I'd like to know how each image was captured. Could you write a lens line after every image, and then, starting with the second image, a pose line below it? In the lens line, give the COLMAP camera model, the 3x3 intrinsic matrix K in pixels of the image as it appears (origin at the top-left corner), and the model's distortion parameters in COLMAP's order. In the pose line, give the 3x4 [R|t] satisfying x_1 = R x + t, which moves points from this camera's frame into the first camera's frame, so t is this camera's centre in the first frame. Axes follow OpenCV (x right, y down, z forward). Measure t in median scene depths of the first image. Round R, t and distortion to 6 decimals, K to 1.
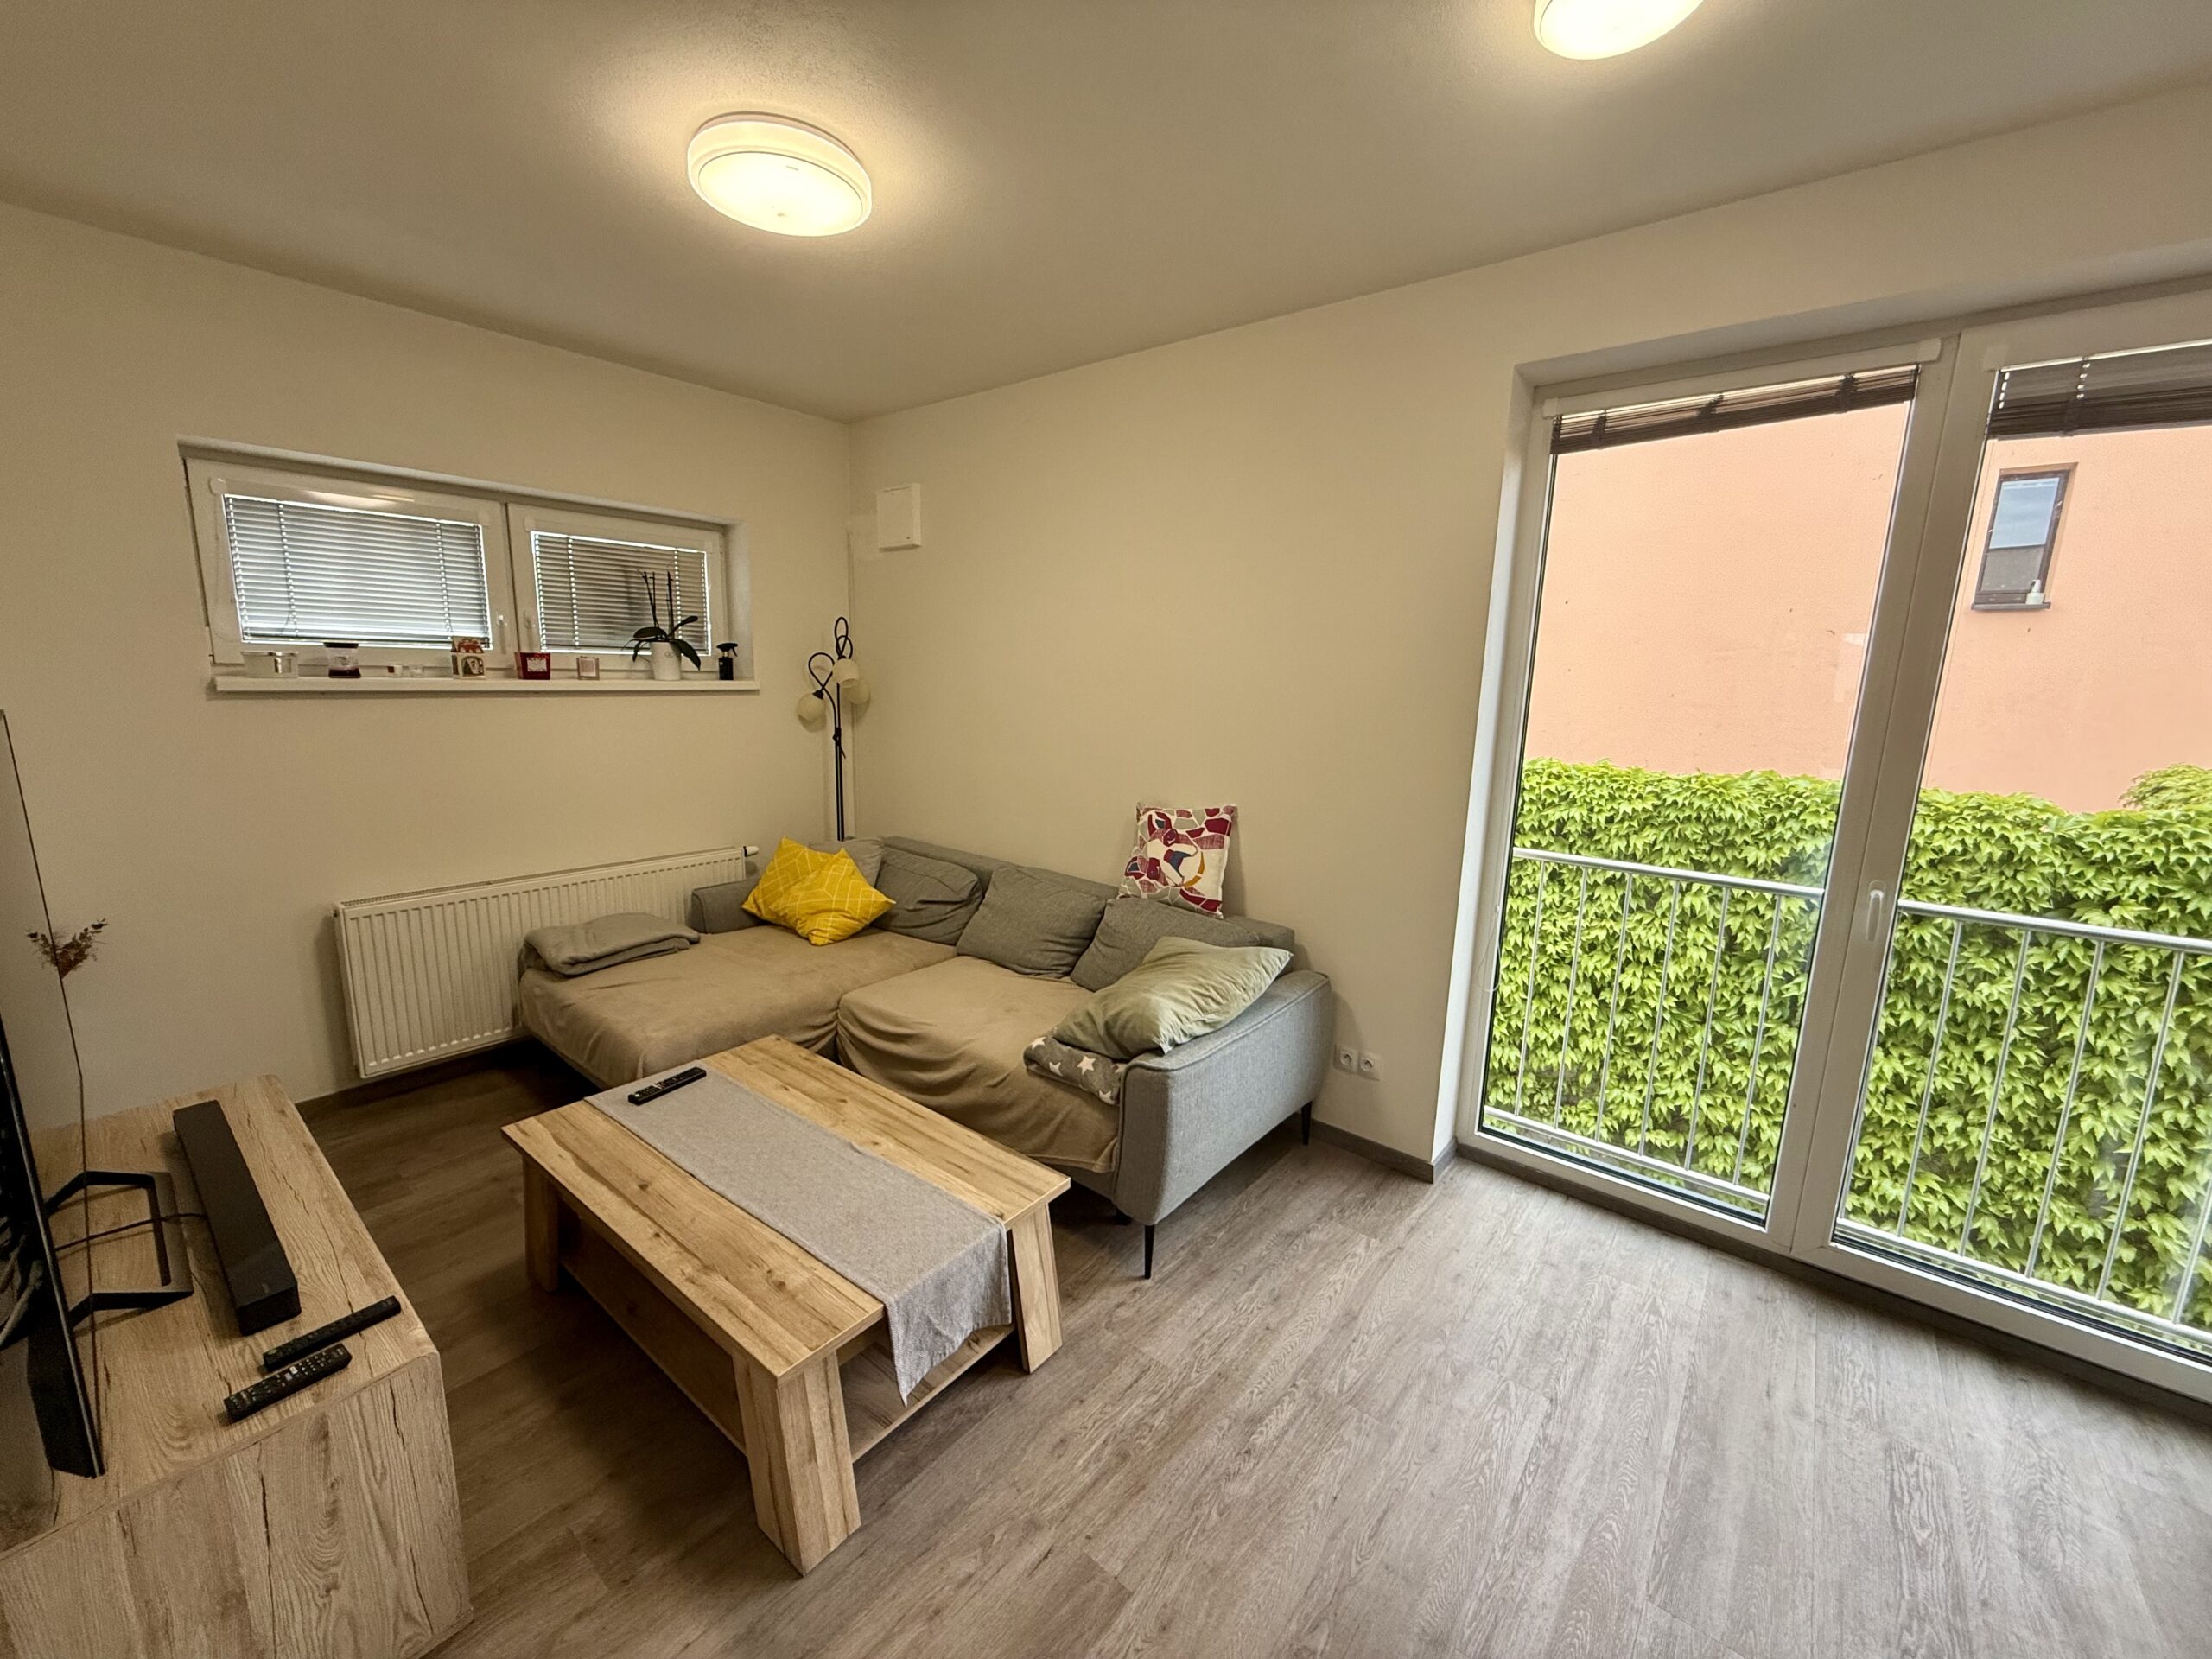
lens RADIAL K [[878.4, 0, 1095.7], [0, 878.4, 832.2], [0, 0, 1]] dist [-0.000982, -0.000076]
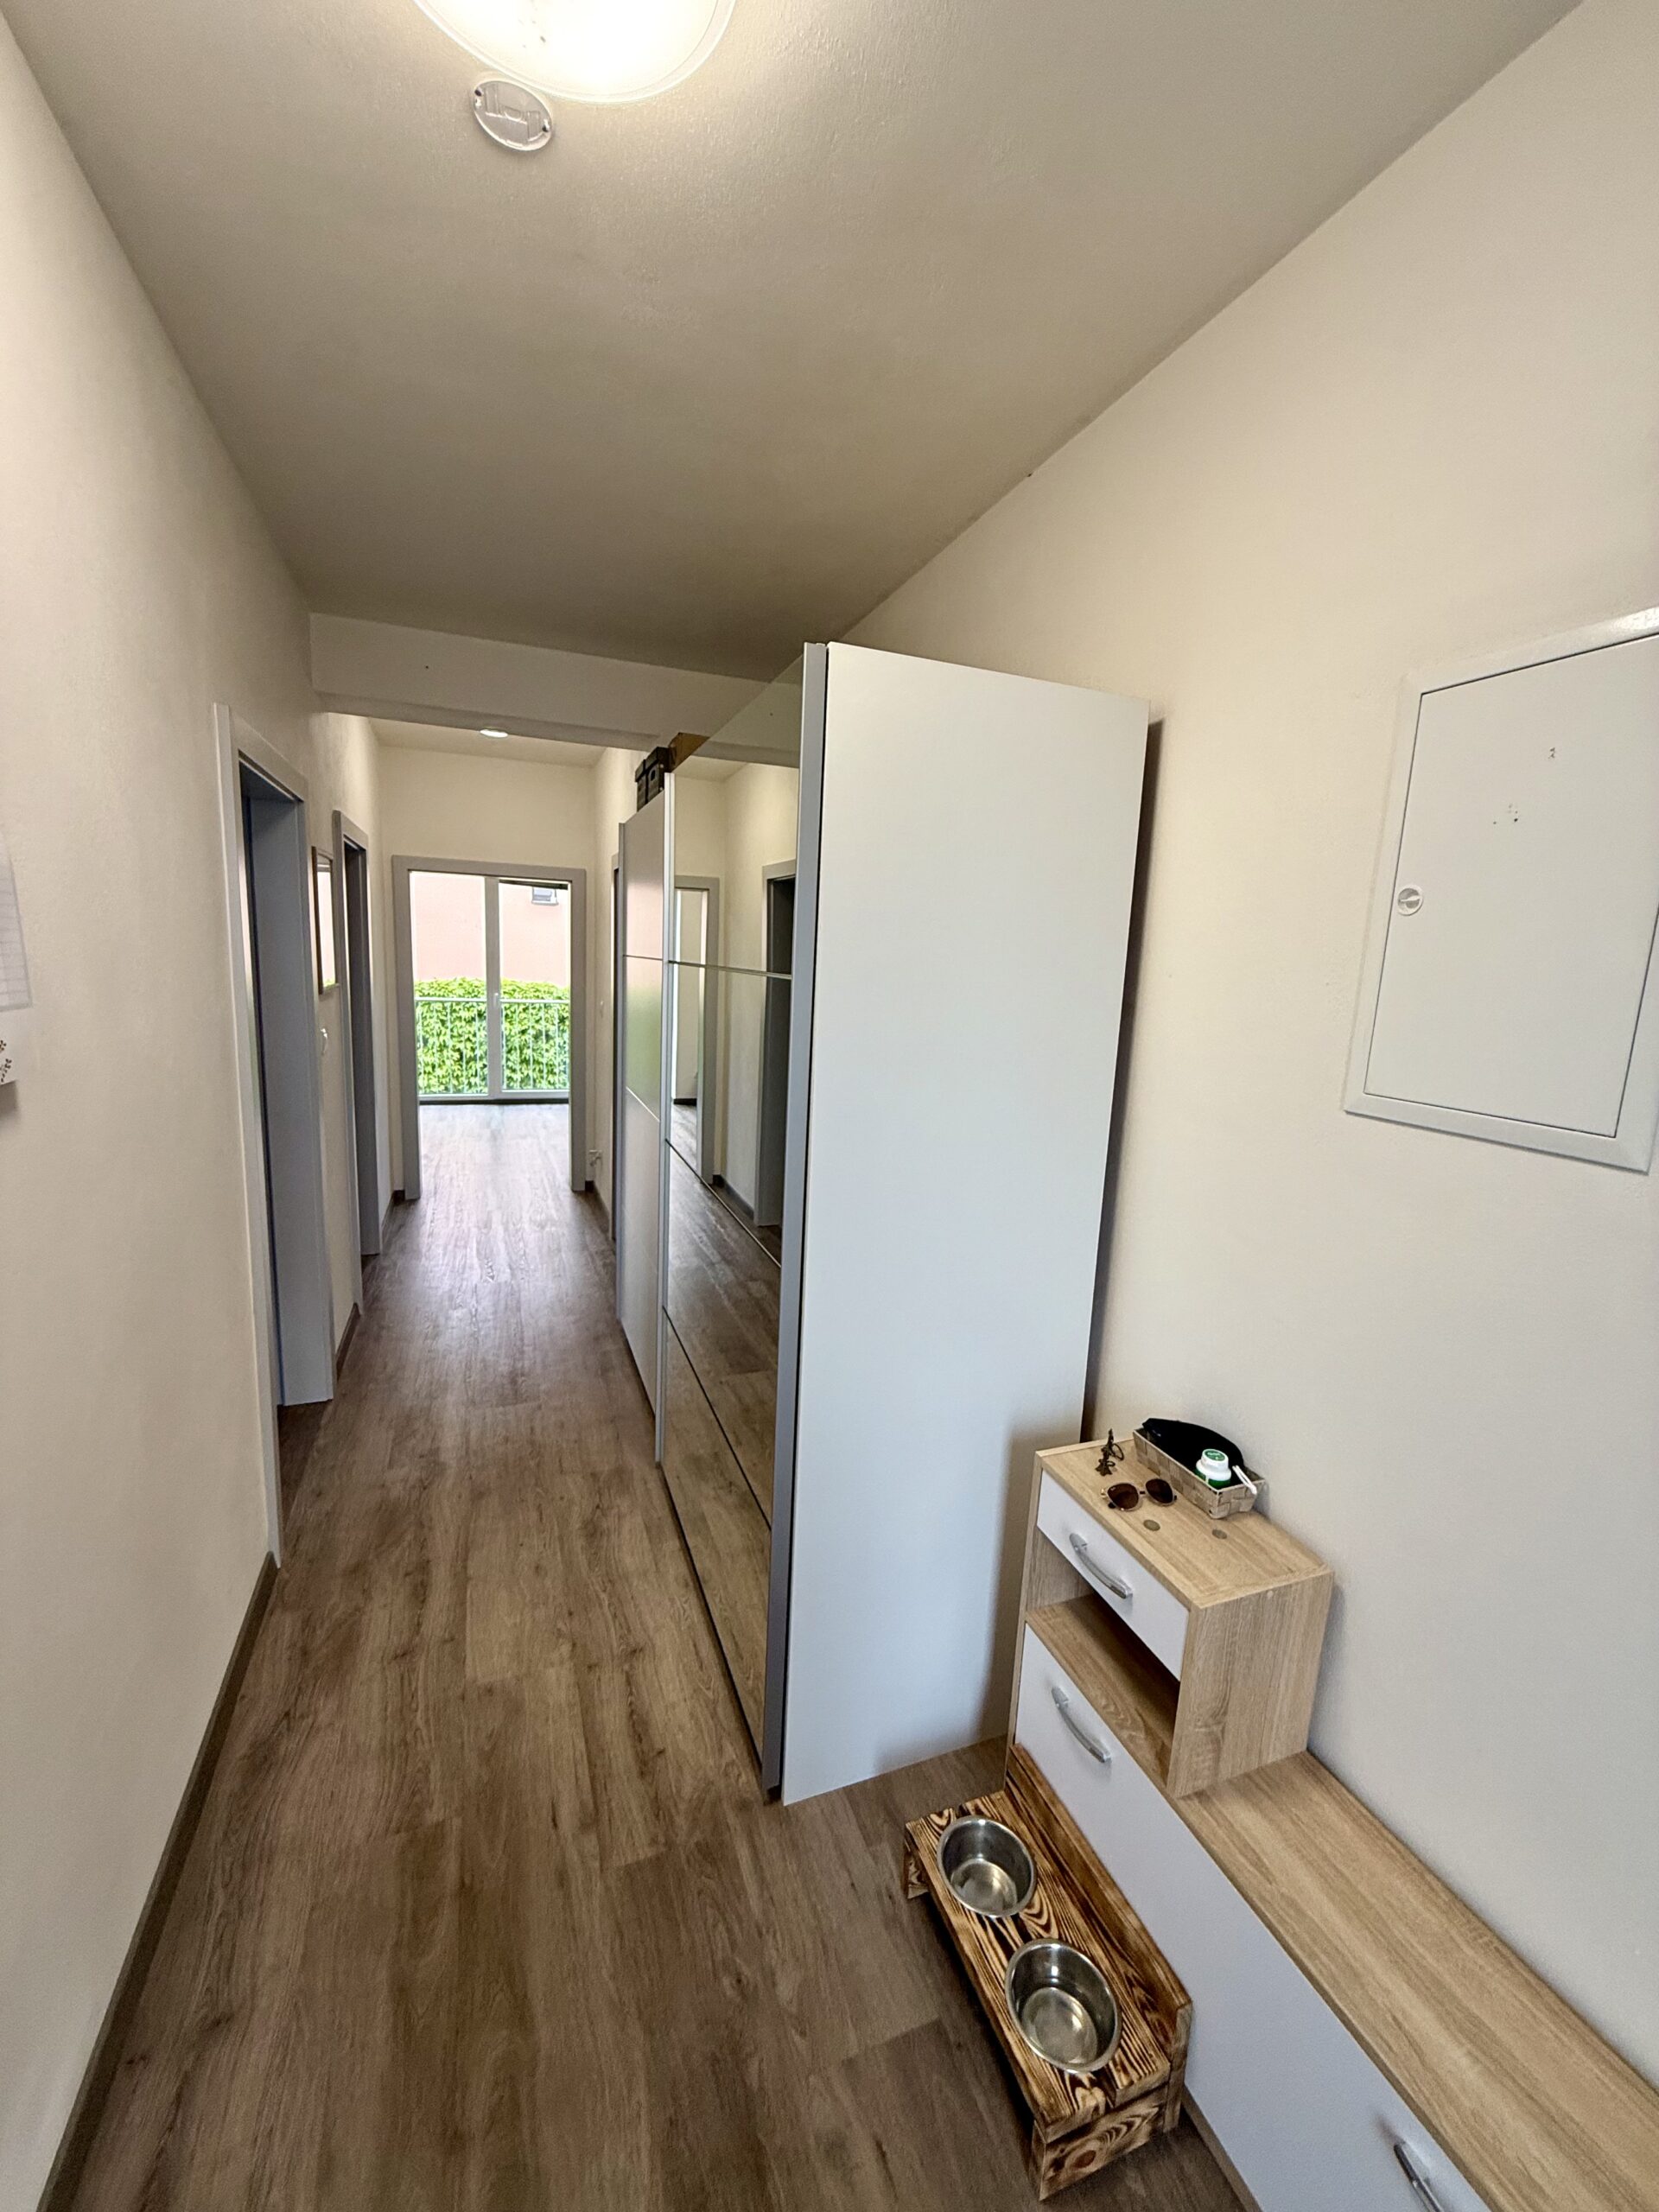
lens RADIAL K [[878.4, 0, 834.3], [0, 878.4, 1099.0], [0, 0, 1]] dist [-0.000982, -0.000076]
pose [[0.490605, -0.148742, 0.858594, -0.727864], [0.129167, 0.986852, 0.097155, 0.136912], [-0.861756, 0.063237, 0.503367, -0.913048]]
